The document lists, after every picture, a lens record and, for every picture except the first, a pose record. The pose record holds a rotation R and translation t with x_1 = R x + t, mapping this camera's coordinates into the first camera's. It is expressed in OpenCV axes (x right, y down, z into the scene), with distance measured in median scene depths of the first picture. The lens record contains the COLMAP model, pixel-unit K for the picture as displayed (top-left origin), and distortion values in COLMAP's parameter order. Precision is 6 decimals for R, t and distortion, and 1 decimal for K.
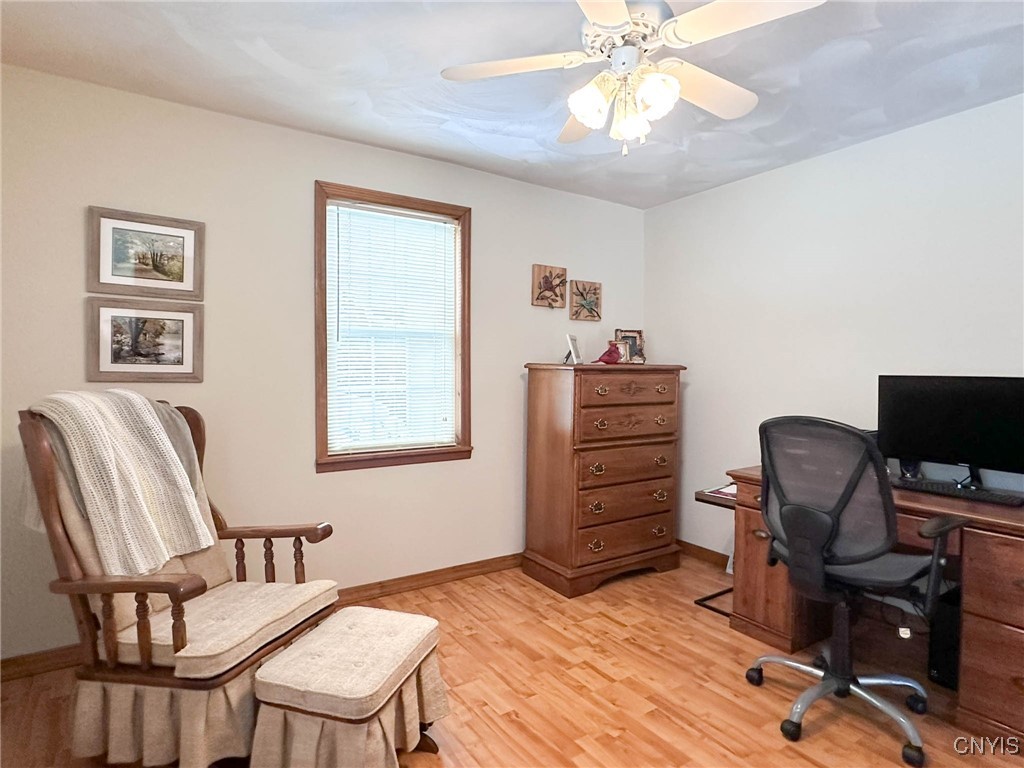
lens RADIAL K [[560.9, 0, 512.0], [0, 560.9, 384.0], [0, 0, 1]] dist [0.001926, 0.001538]
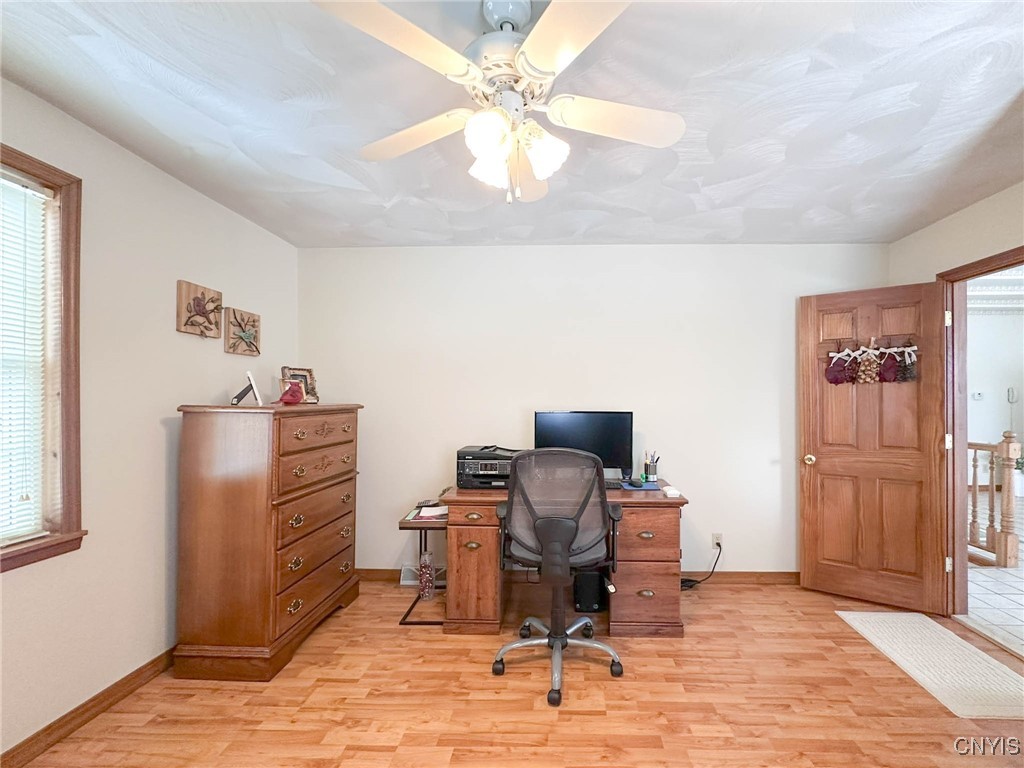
lens RADIAL K [[438.2, 0, 547.6], [0, 438.2, 397.6], [0, 0, 1]] dist [-0.001238, 0.000149]
pose [[0.580686, -0.004532, 0.814115, -0.178928], [0.027525, 0.999522, -0.014068, -0.026086], [-0.813662, 0.030577, 0.580533, 0.239920]]
